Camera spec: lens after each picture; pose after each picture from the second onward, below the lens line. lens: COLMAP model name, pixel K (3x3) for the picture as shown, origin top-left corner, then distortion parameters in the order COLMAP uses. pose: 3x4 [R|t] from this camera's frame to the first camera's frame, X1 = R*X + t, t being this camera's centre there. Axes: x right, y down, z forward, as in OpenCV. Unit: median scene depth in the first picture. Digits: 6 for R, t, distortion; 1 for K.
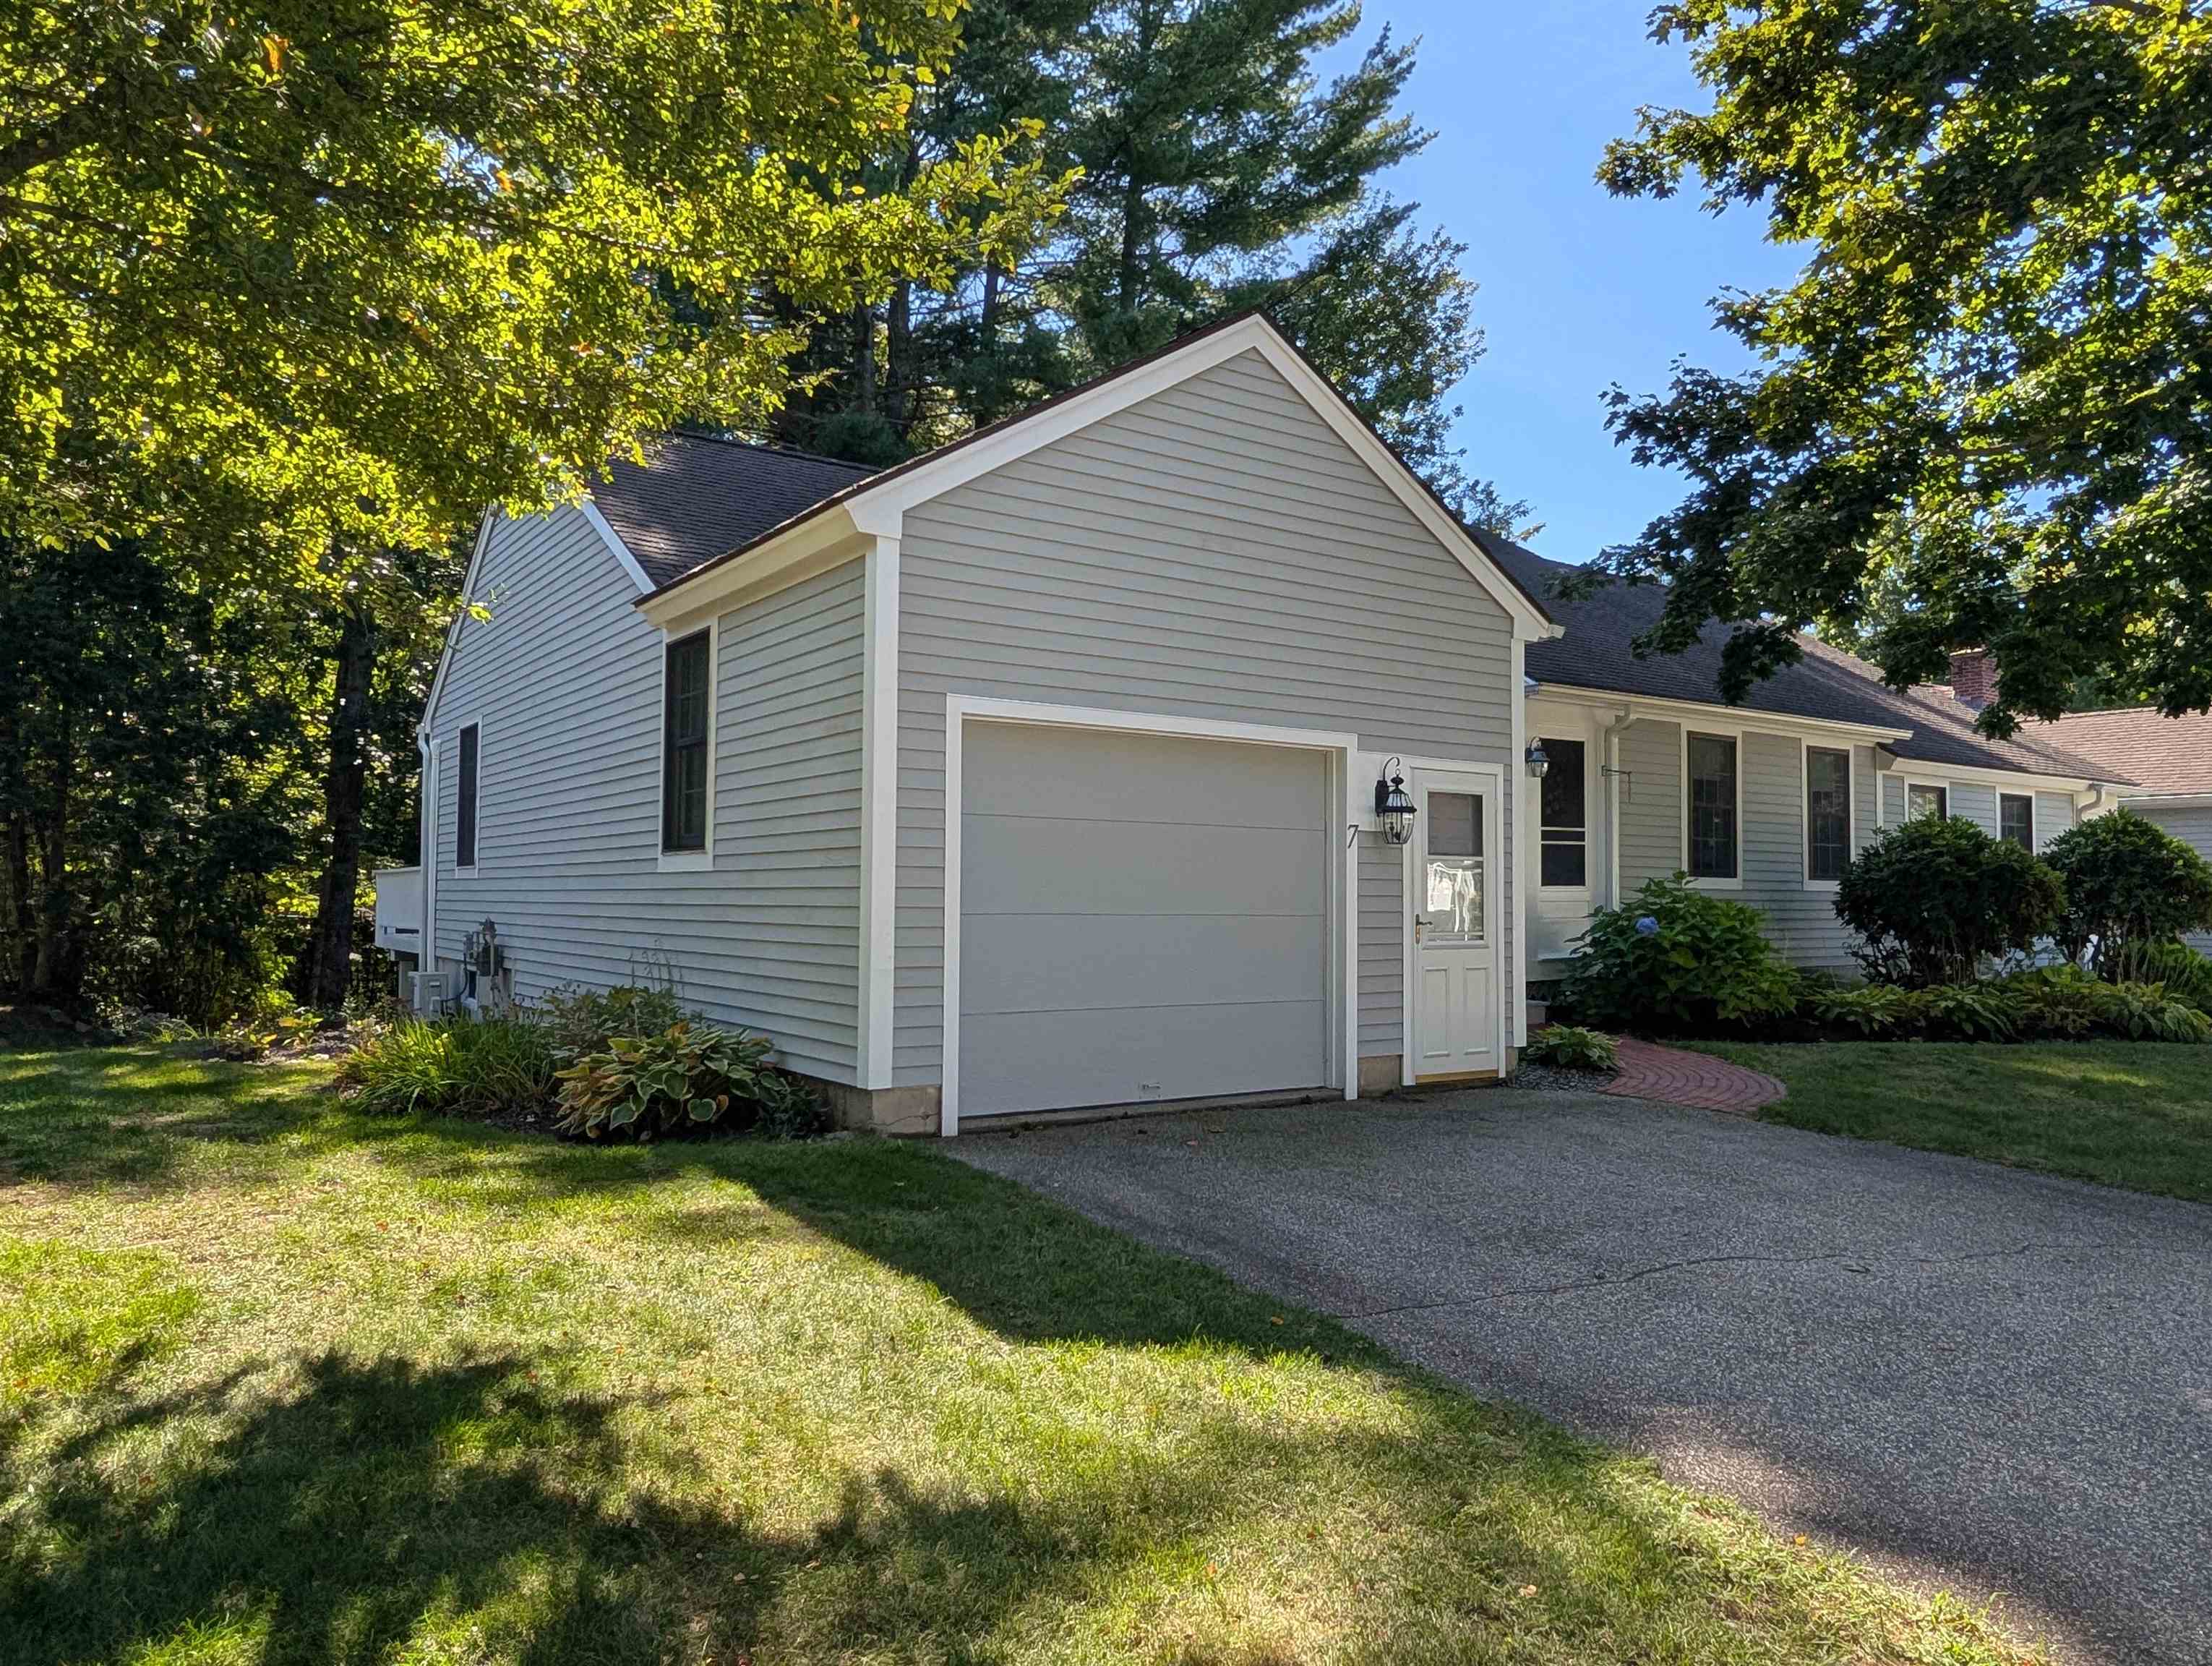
lens RADIAL K [[1490.1, 0, 1101.6], [0, 1490.1, 829.5], [0, 0, 1]] dist [0.009108, 0.003355]
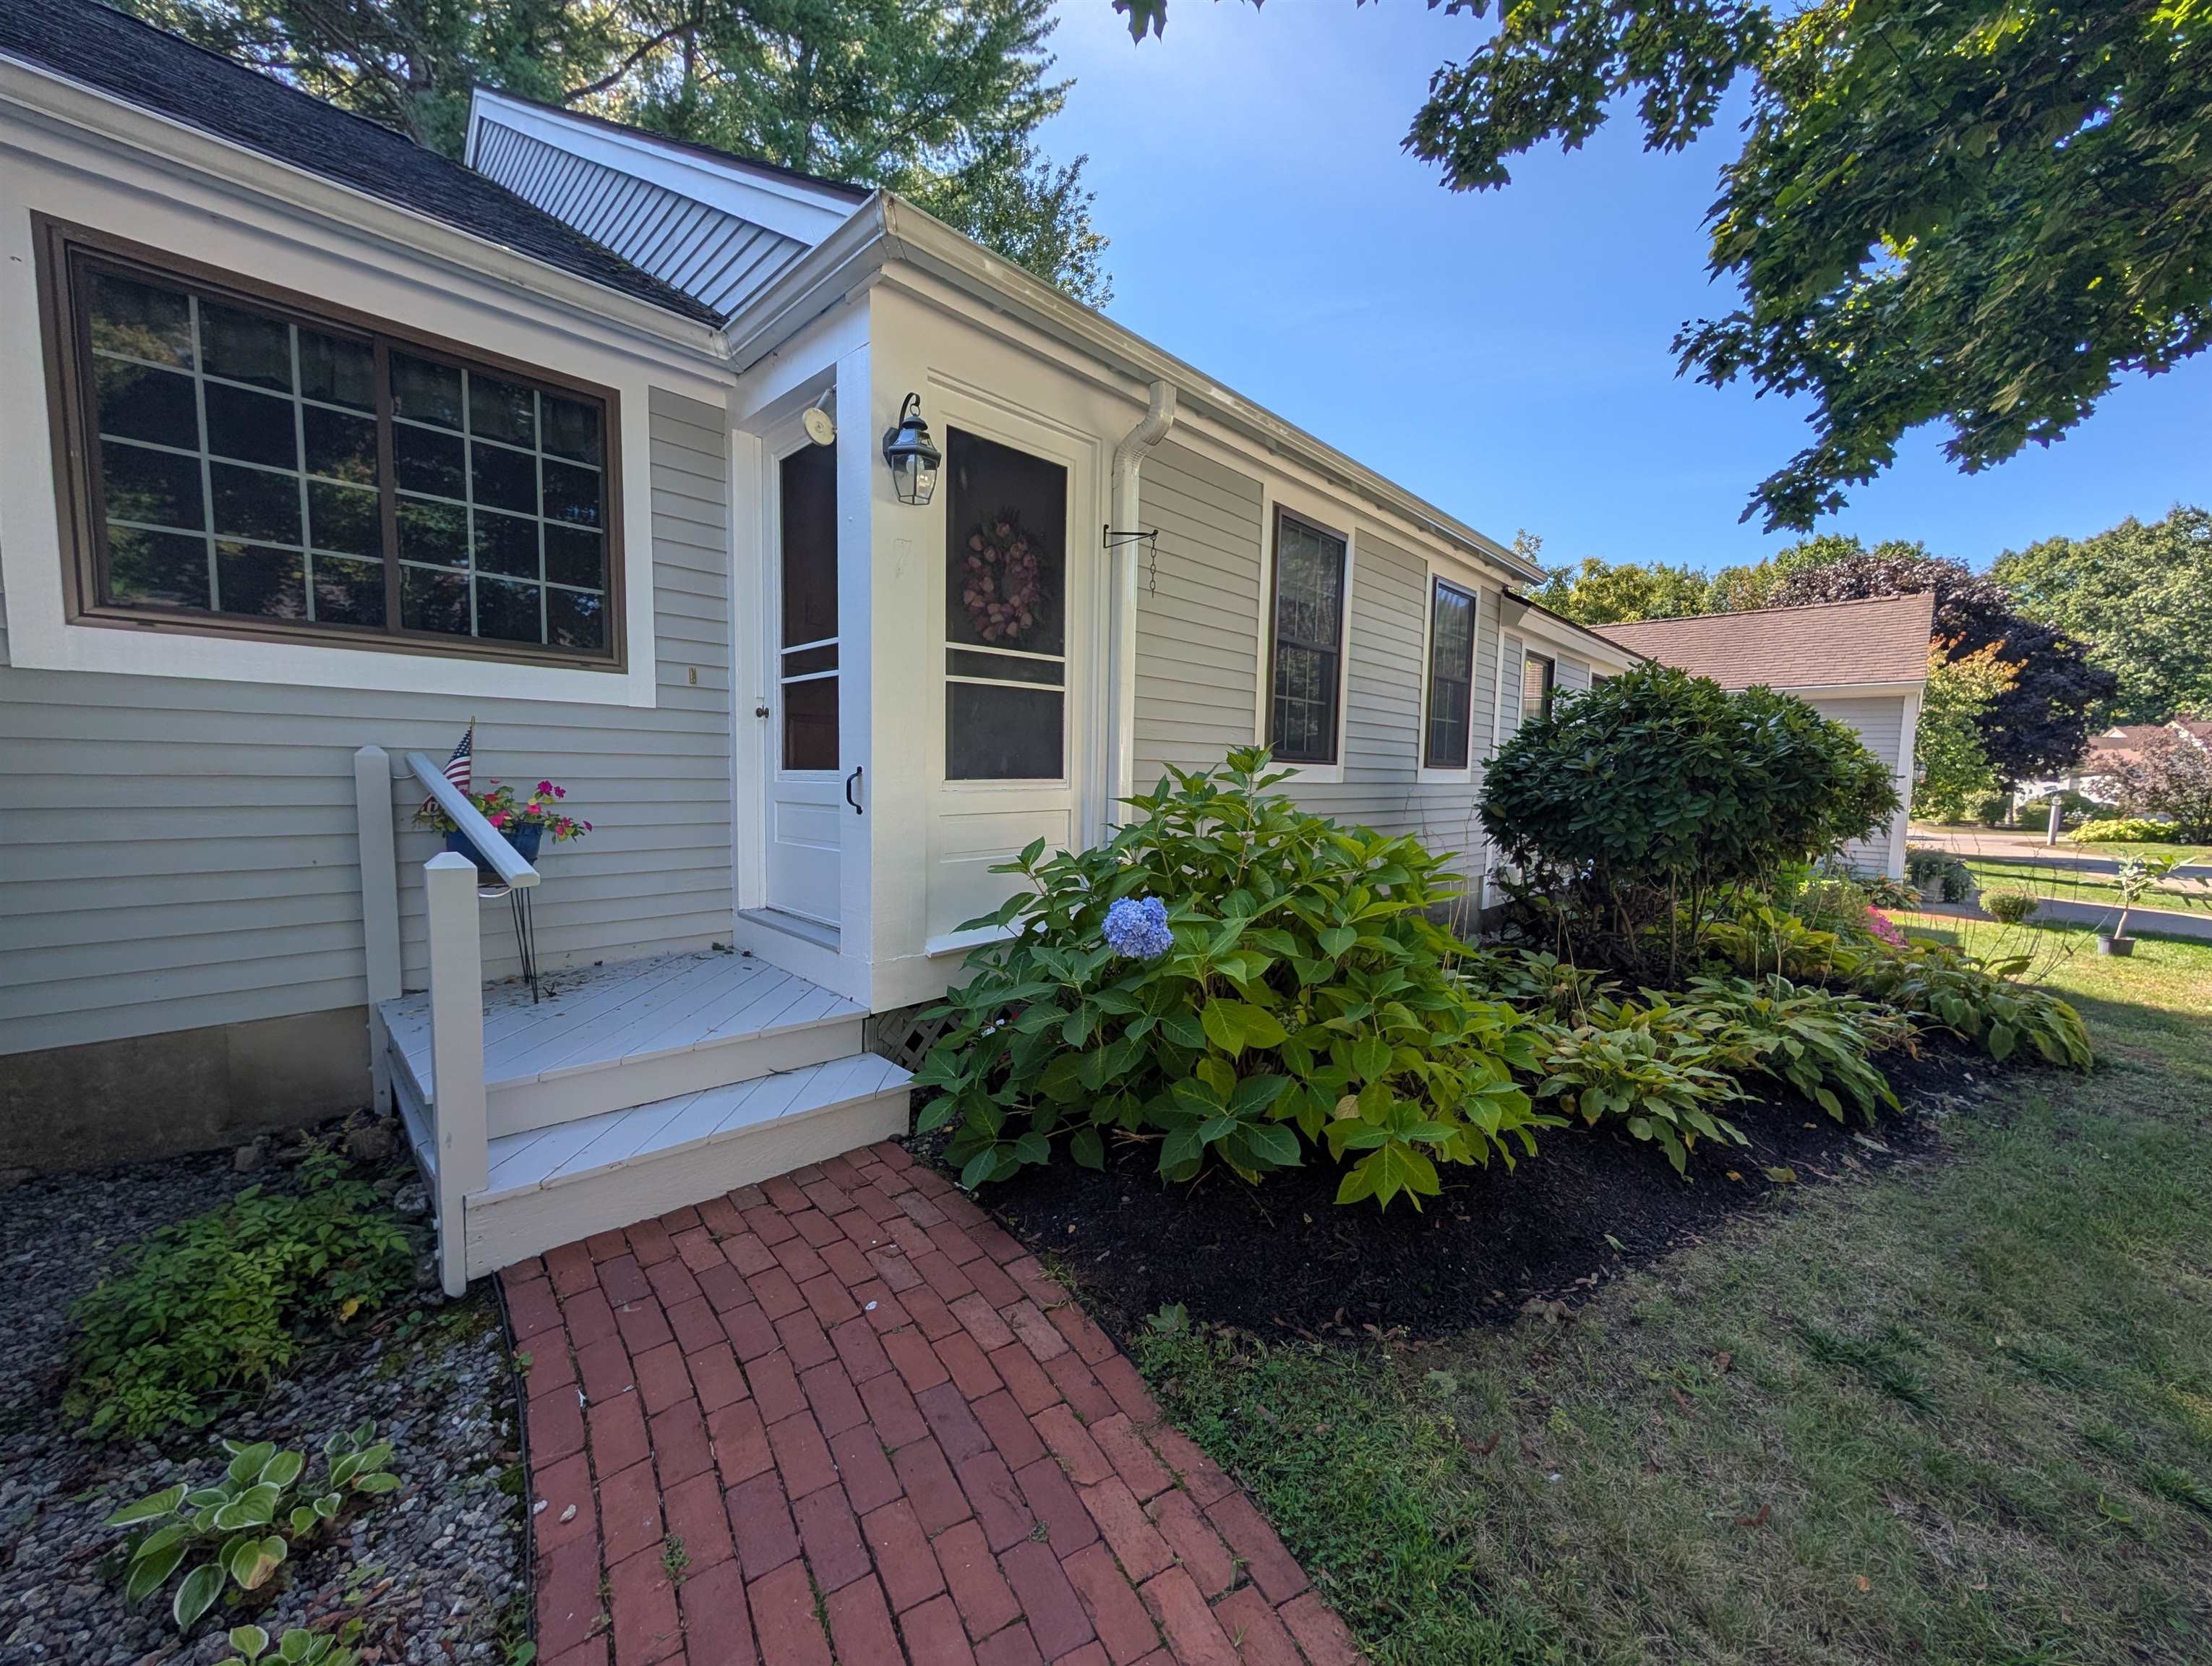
lens RADIAL K [[826.3, 0, 1095.5], [0, 826.3, 836.7], [0, 0, 1]] dist [0.000208, 0.000243]
pose [[0.984061, -0.003346, 0.177801, 0.326679], [-0.019664, 0.991645, 0.127493, 0.025001], [-0.176742, -0.128957, 0.975773, 0.837028]]
